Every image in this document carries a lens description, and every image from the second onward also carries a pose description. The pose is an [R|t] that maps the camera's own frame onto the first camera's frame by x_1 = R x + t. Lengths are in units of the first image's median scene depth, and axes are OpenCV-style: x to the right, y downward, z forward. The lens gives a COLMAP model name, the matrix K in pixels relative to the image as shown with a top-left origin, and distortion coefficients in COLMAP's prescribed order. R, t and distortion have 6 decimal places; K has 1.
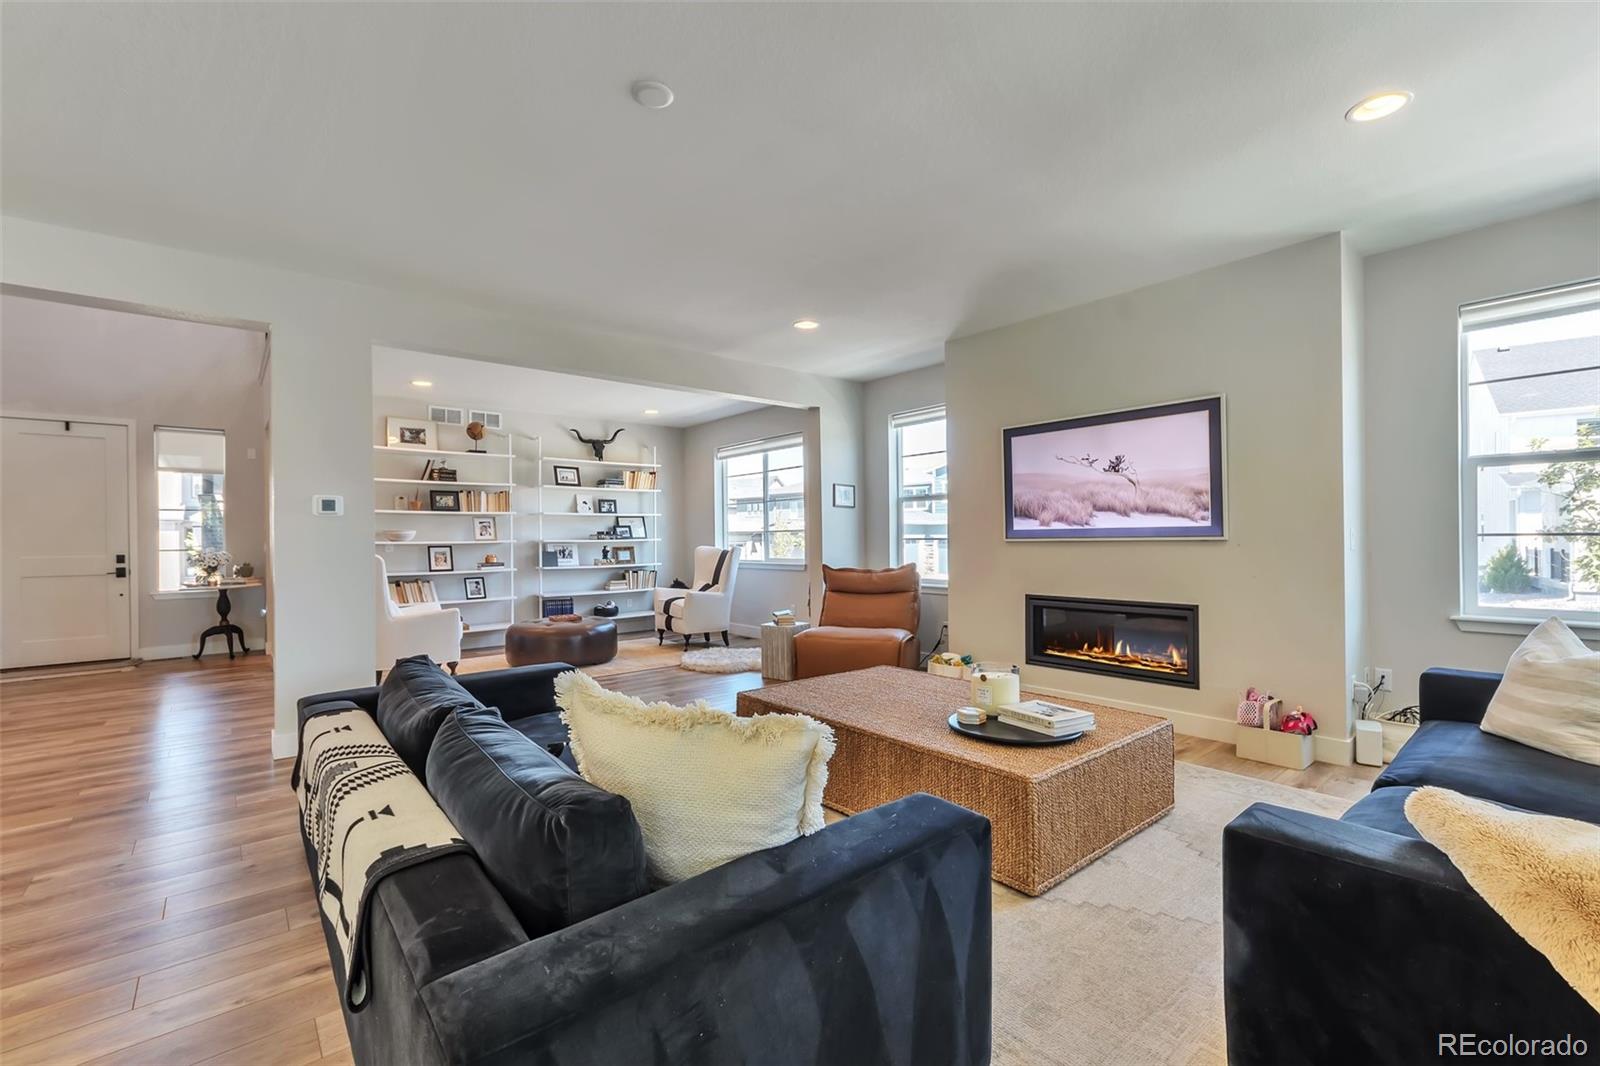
lens RADIAL K [[674.3, 0, 793.9], [0, 674.3, 534.9], [0, 0, 1]] dist [-0.000709, -0.000017]
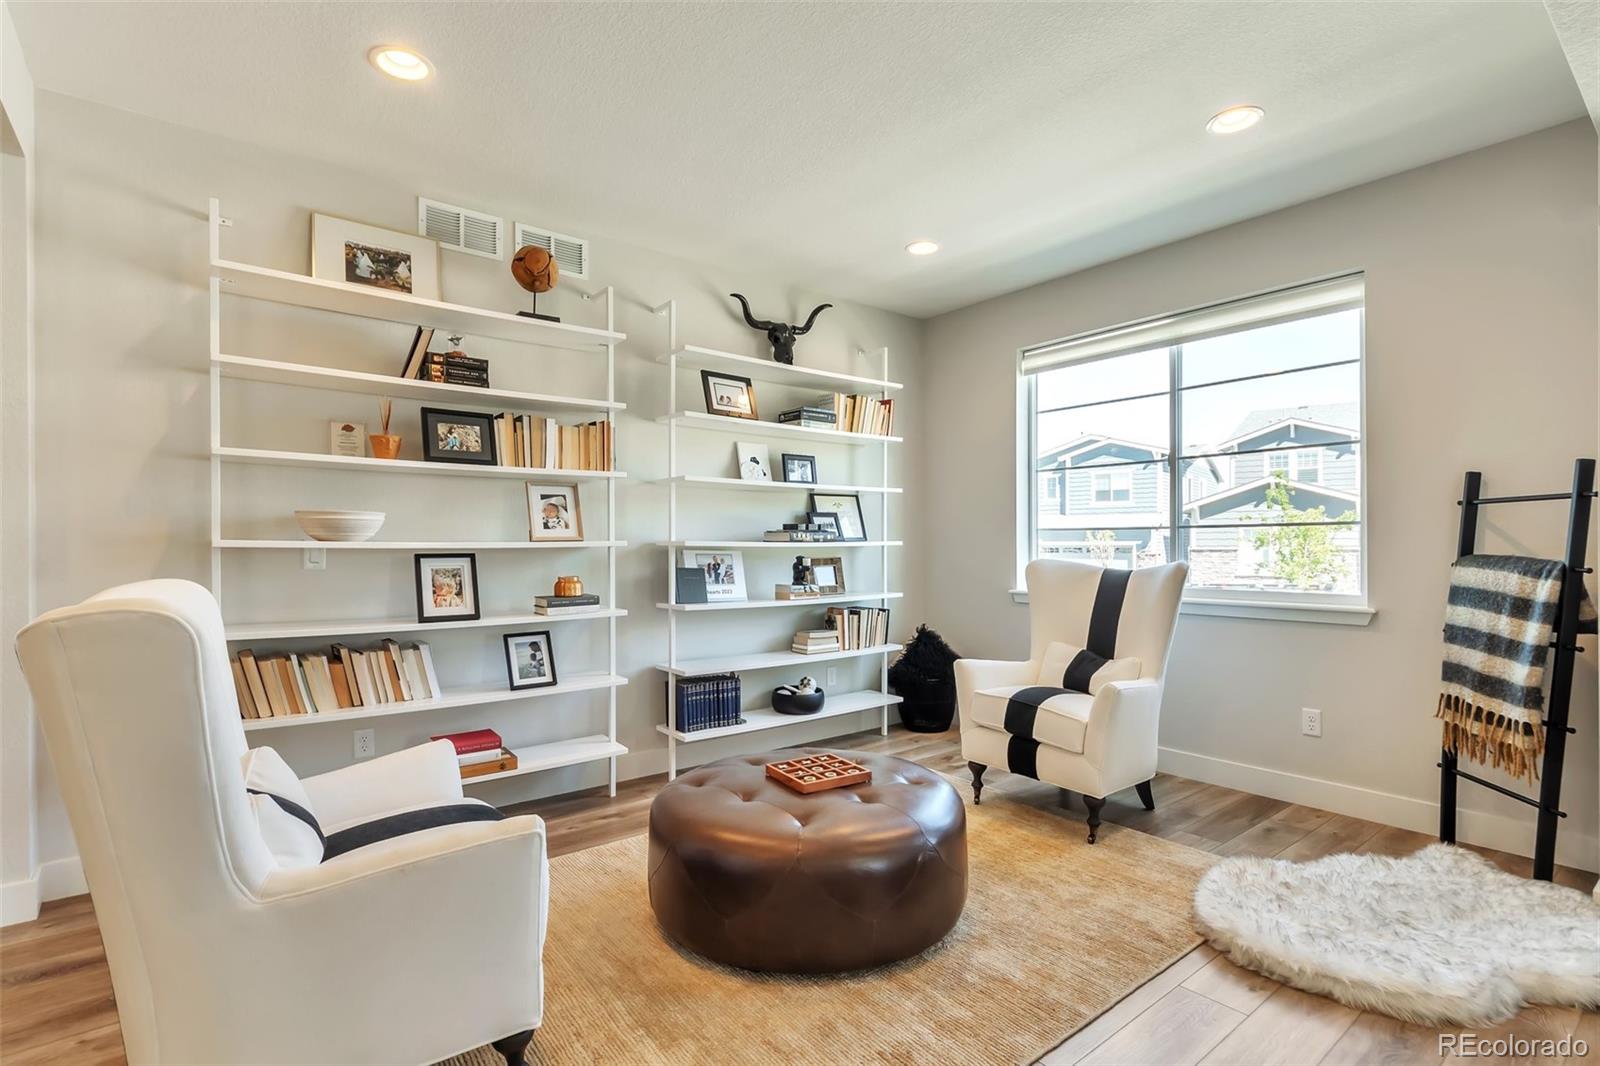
lens RADIAL K [[770.8, 0, 801.1], [0, 770.8, 539.6], [0, 0, 1]] dist [-0.006581, -0.000219]
pose [[0.999853, 0.009101, -0.014521, -0.284939], [-0.009114, 0.999958, -0.000853, 0.006158], [0.014513, 0.000986, 0.999894, 0.508656]]
